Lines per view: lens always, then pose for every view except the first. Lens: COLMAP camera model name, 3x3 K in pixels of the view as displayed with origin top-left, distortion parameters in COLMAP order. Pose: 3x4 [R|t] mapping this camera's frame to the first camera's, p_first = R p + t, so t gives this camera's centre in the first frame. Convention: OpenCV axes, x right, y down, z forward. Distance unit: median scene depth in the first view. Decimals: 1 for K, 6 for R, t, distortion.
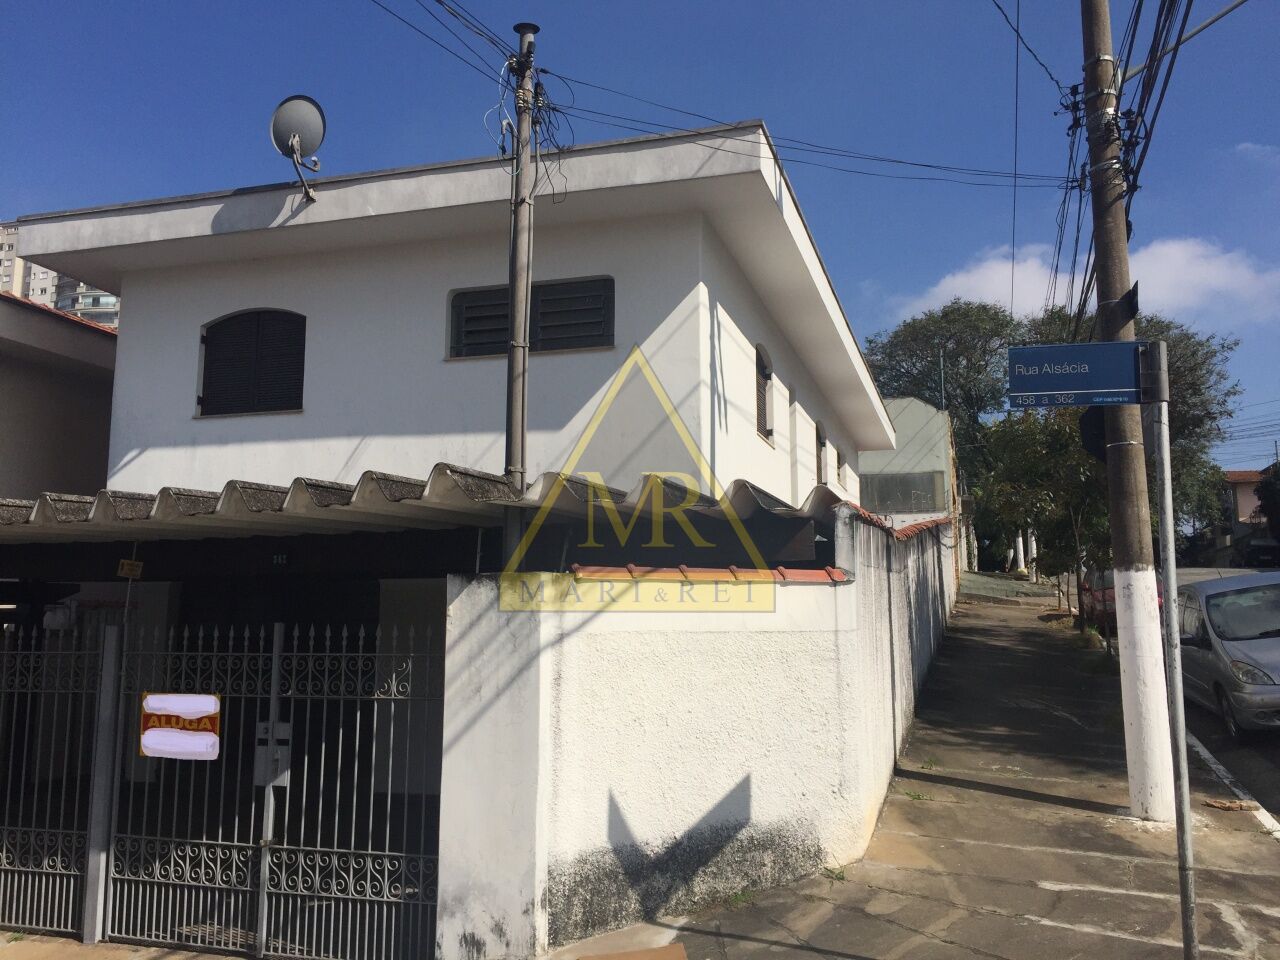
lens RADIAL K [[1088.1, 0, 633.2], [0, 1088.1, 478.9], [0, 0, 1]] dist [0.033588, -0.003908]
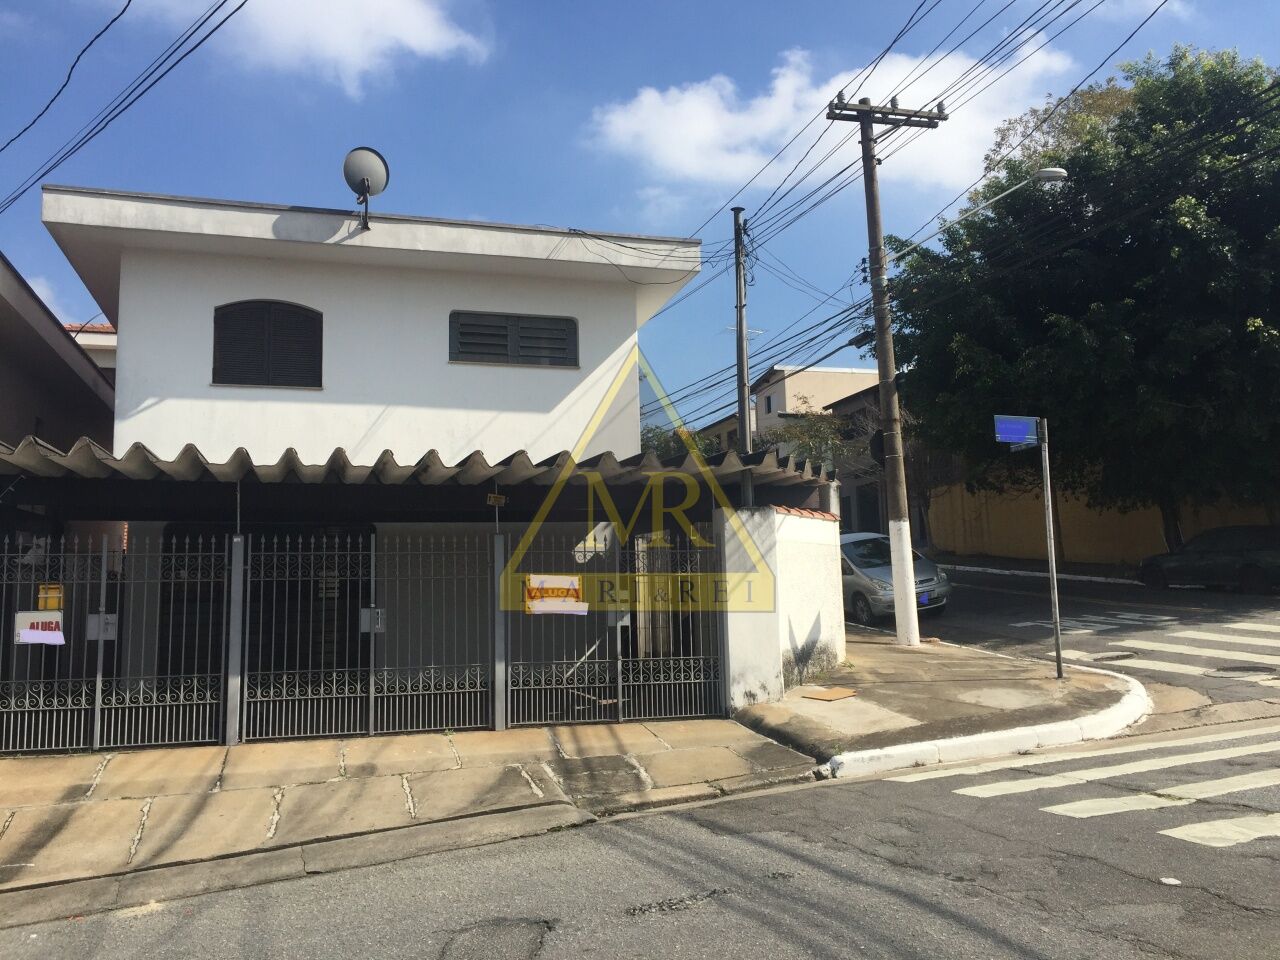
lens RADIAL K [[1088.1, 0, 633.2], [0, 1088.1, 478.9], [0, 0, 1]] dist [0.033588, -0.003908]
pose [[0.834325, 0.046437, 0.549313, -0.728447], [-0.050277, 0.998703, -0.008063, 0.034904], [-0.548975, -0.020891, 0.835578, -0.255411]]
